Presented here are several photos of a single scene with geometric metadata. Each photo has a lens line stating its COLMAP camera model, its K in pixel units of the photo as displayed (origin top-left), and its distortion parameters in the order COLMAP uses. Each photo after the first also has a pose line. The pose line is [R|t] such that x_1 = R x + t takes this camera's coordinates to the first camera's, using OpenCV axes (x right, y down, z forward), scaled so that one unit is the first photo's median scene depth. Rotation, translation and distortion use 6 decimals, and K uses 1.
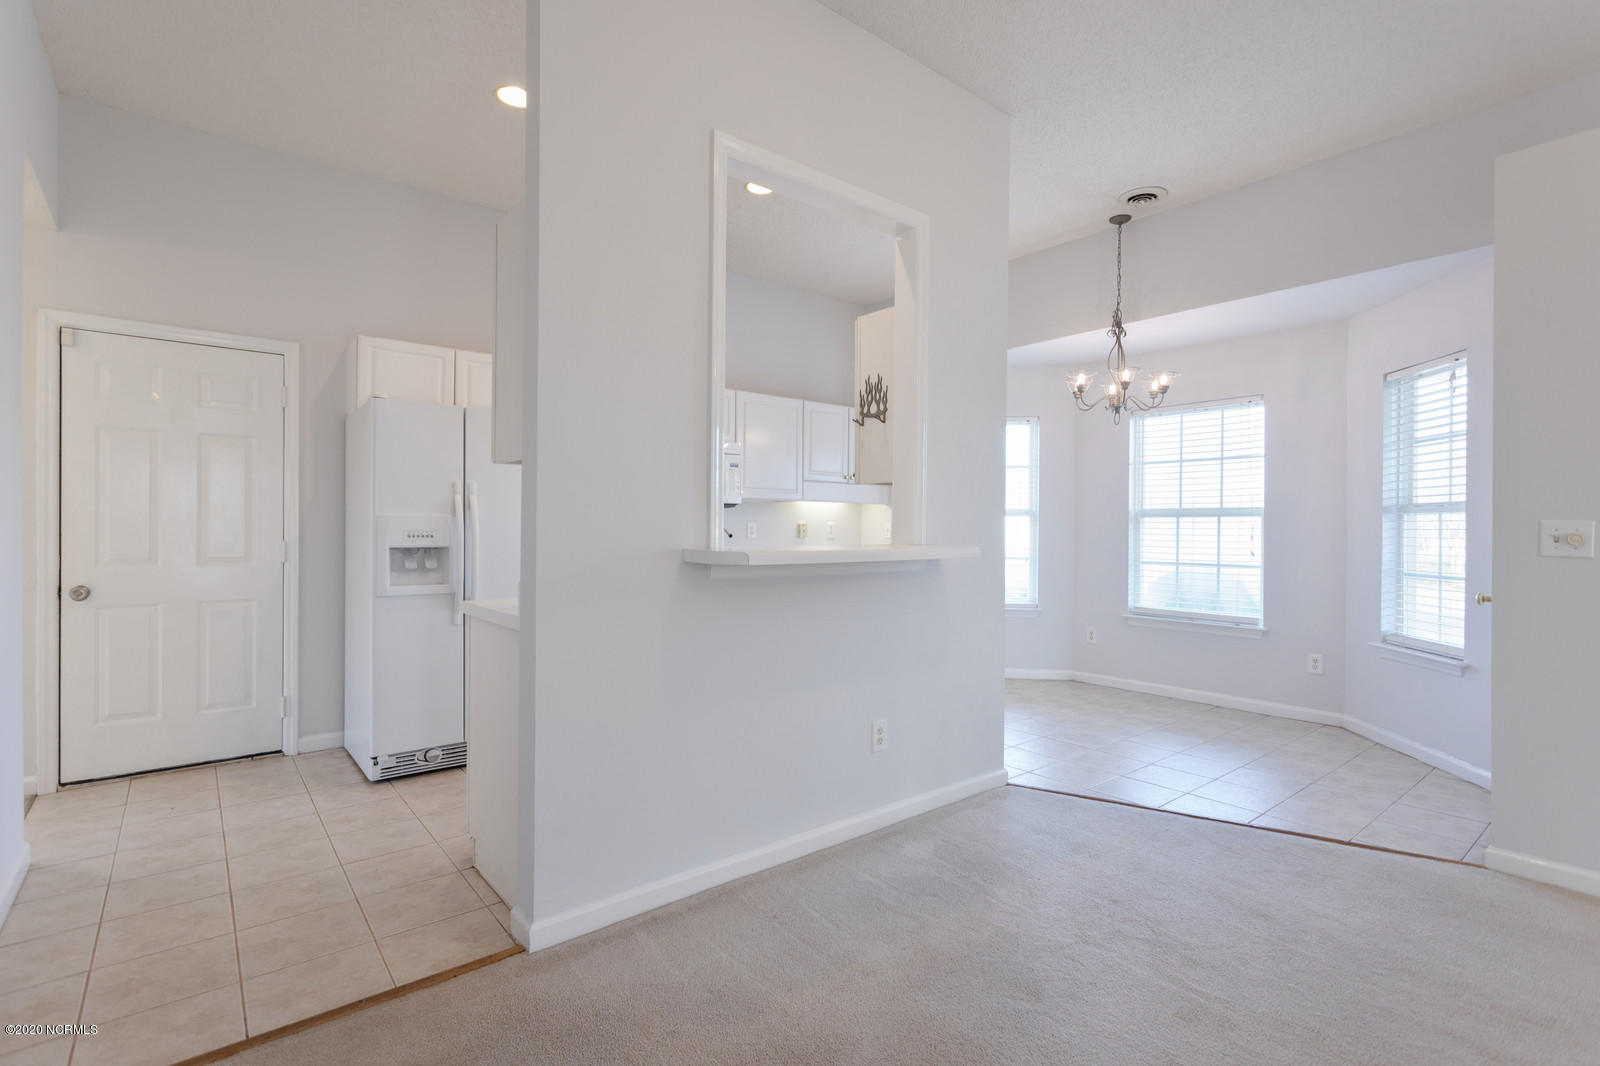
lens RADIAL K [[747.1, 0, 798.7], [0, 747.1, 529.9], [0, 0, 1]] dist [0.001146, 0.000958]
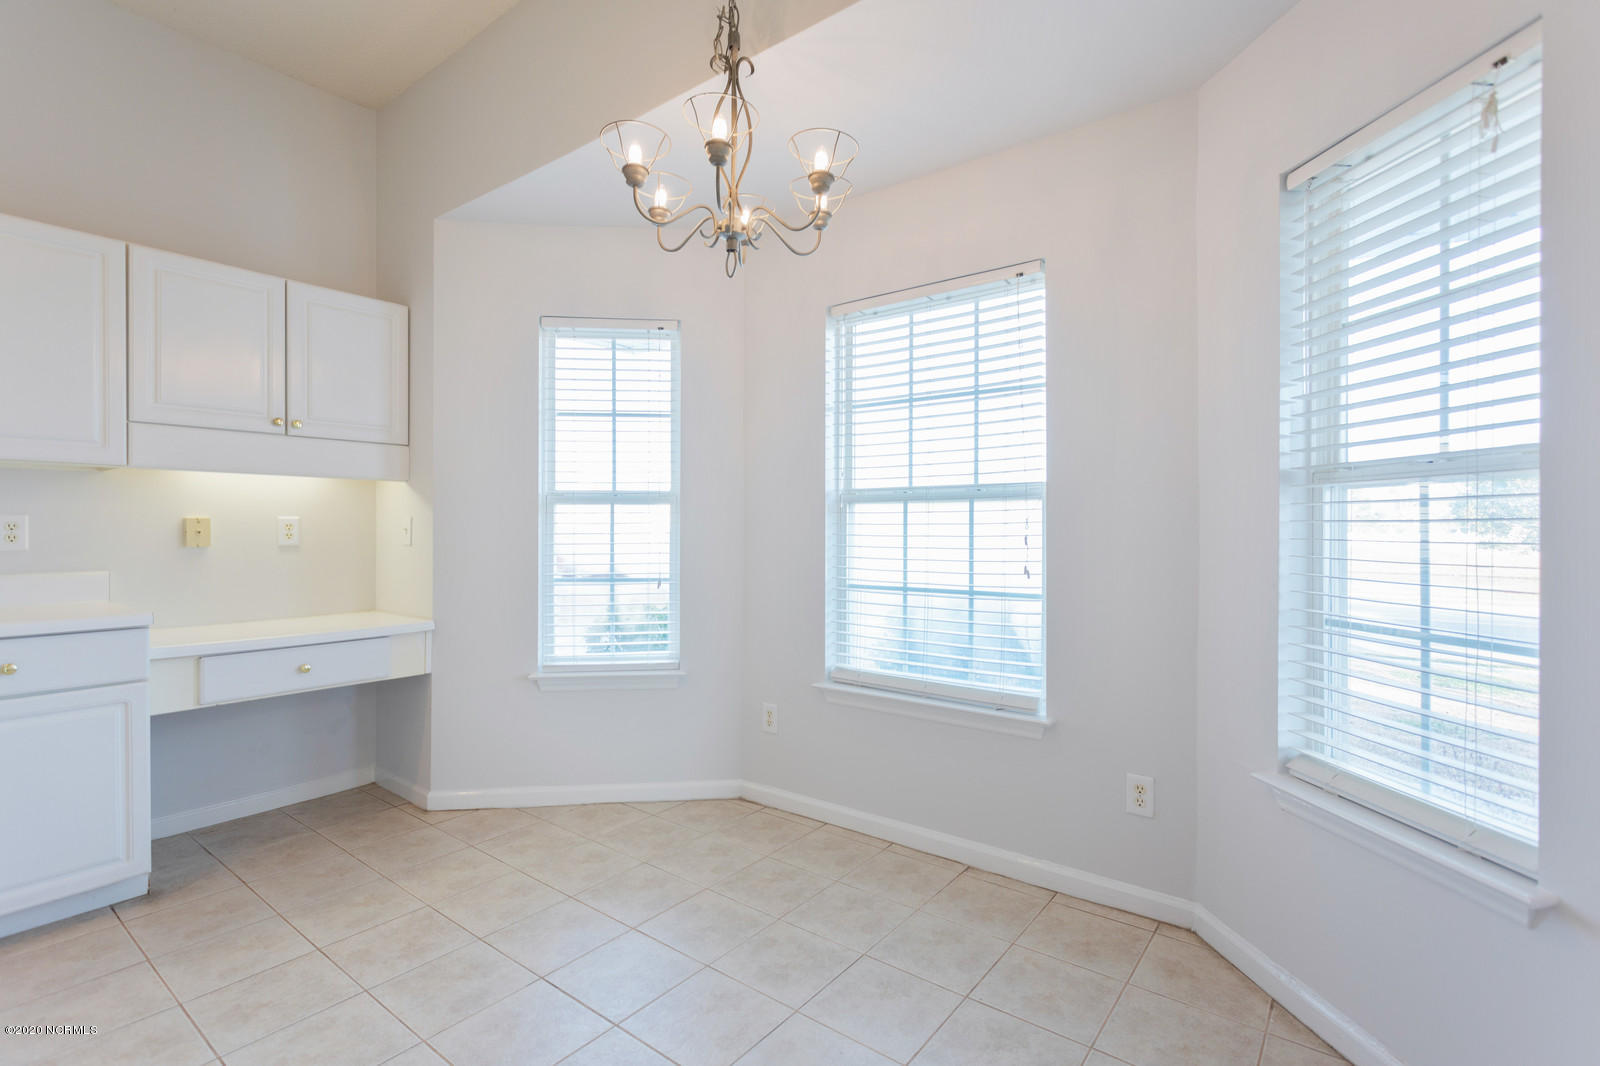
lens RADIAL K [[747.1, 0, 798.7], [0, 747.1, 529.9], [0, 0, 1]] dist [0.001146, 0.000958]
pose [[0.975615, -0.006402, 0.219395, 0.369856], [0.006085, 0.999979, 0.002120, 0.001130], [-0.219404, -0.000734, 0.975634, 0.577547]]
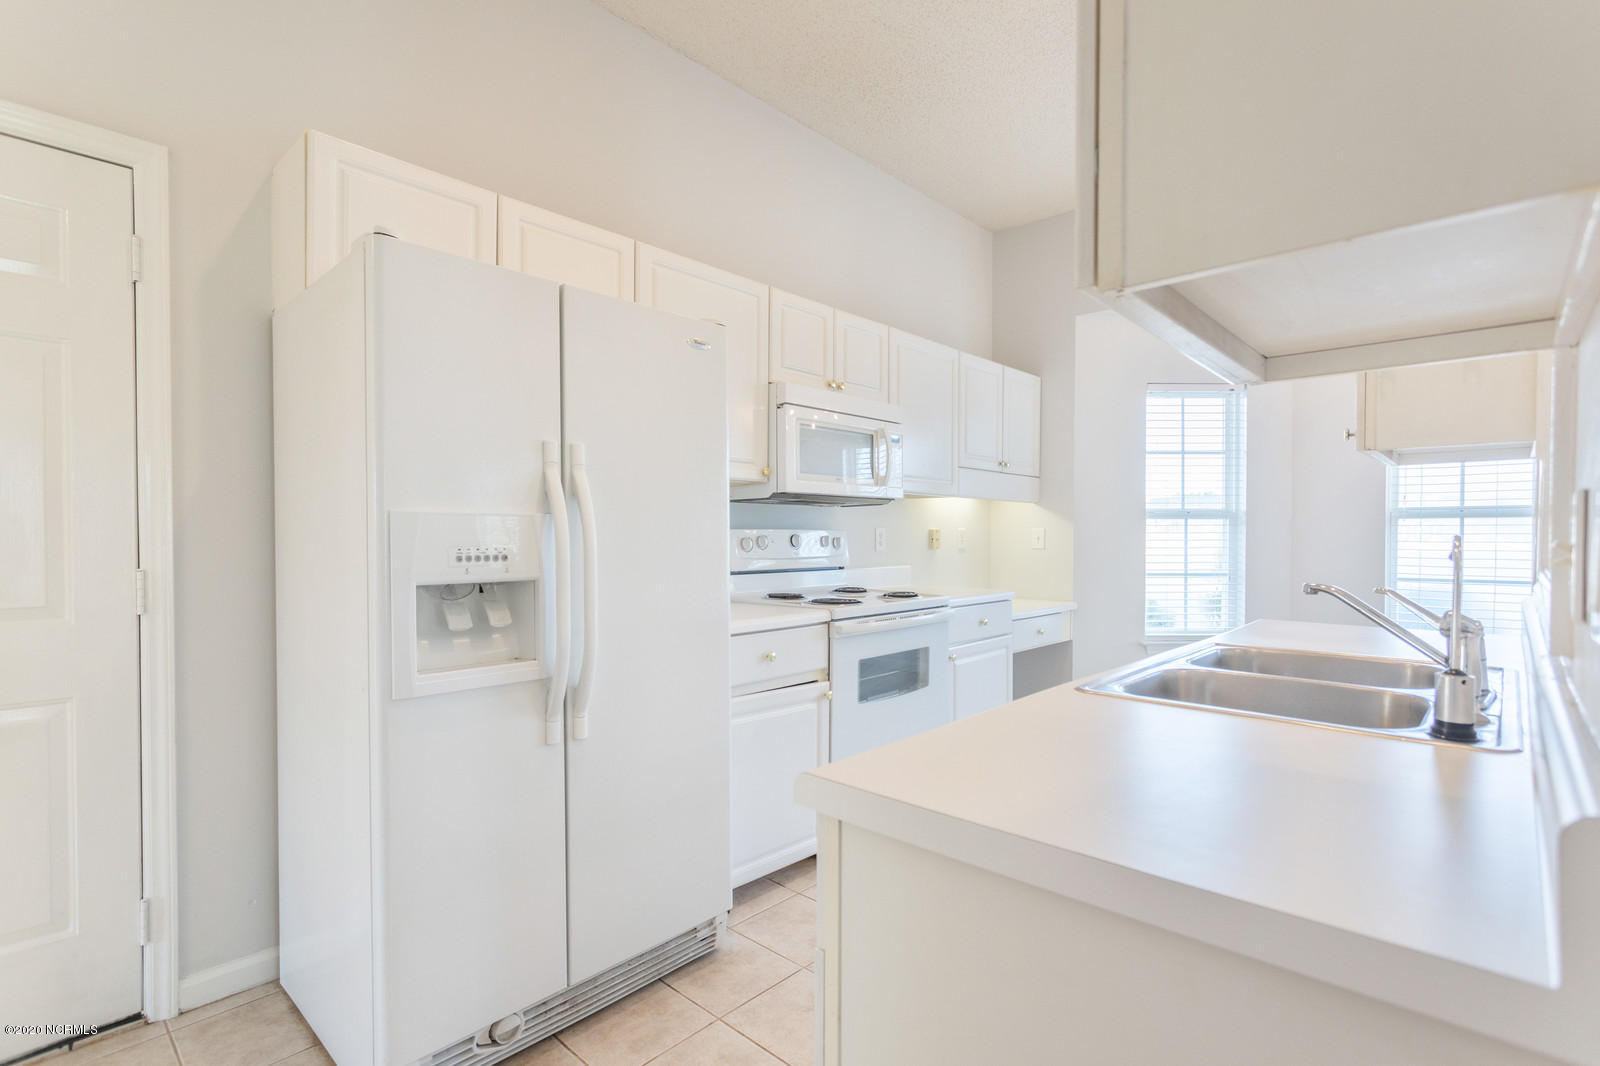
lens RADIAL K [[758.3, 0, 796.9], [0, 758.3, 546.9], [0, 0, 1]] dist [0.001586, 0.001541]
pose [[0.991314, -0.006786, 0.131341, -0.288654], [0.005062, 0.999897, 0.013452, -0.002554], [-0.131419, -0.012670, 0.991246, 0.399042]]
